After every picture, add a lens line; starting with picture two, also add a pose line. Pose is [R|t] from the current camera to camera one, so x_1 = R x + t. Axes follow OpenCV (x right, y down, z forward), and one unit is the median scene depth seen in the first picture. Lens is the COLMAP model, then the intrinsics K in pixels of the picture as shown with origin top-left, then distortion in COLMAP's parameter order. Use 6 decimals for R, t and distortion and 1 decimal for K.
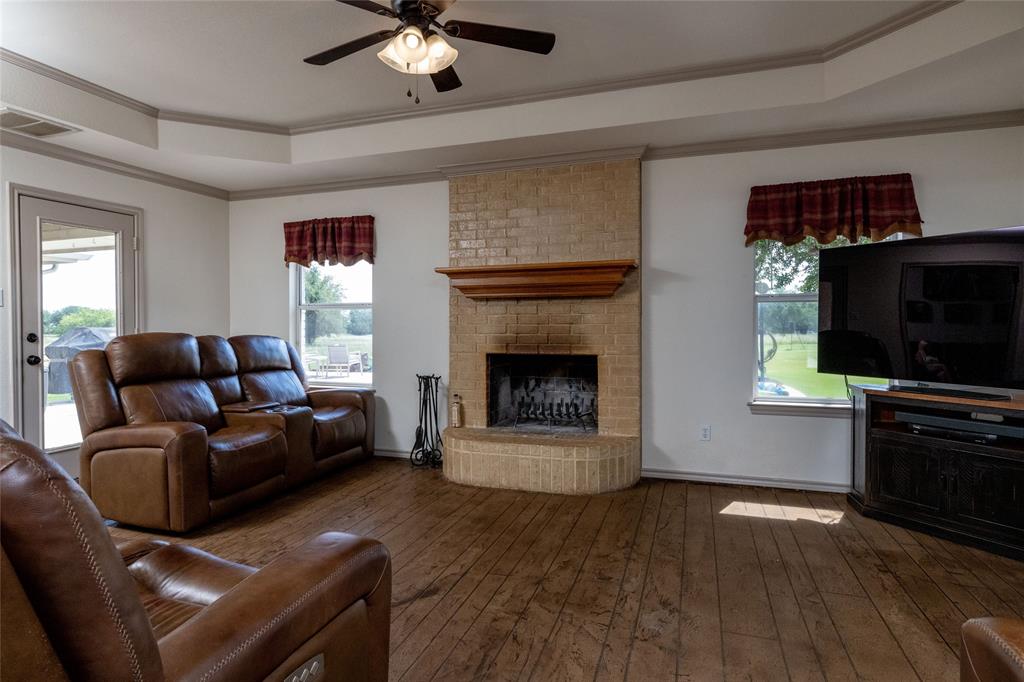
lens RADIAL K [[557.0, 0, 507.4], [0, 557.0, 328.8], [0, 0, 1]] dist [0.000118, -0.000396]
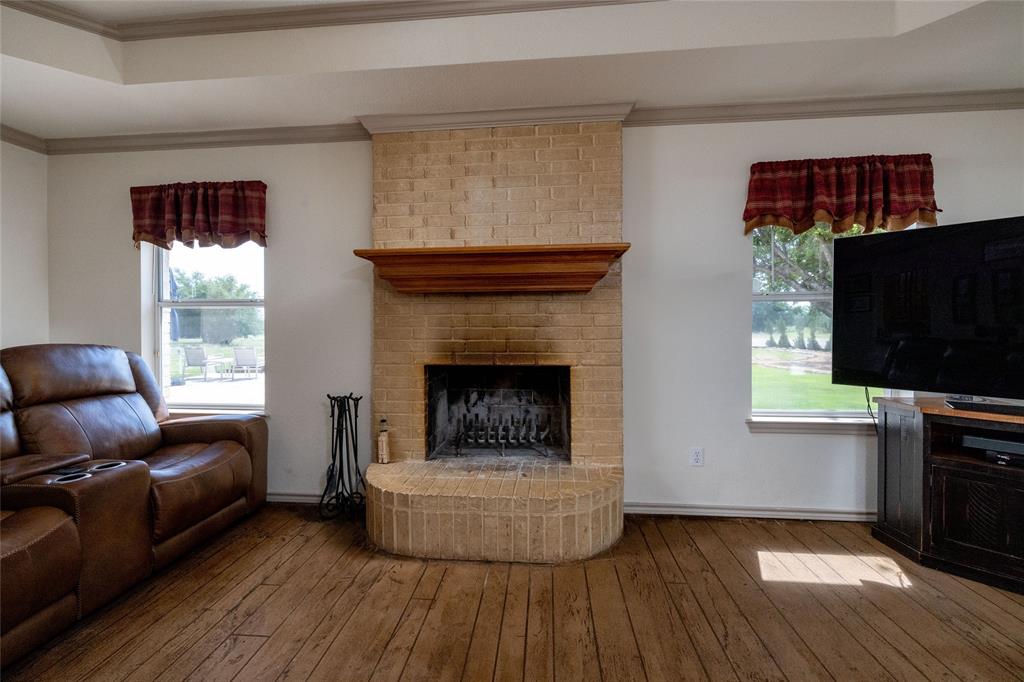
lens RADIAL K [[431.5, 0, 508.6], [0, 431.5, 329.4], [0, 0, 1]] dist [-0.000936, -0.000059]
pose [[0.972795, -0.001995, 0.231659, -0.064800], [0.002489, 0.999995, -0.001837, -0.003715], [-0.231654, 0.002364, 0.972795, 0.407083]]
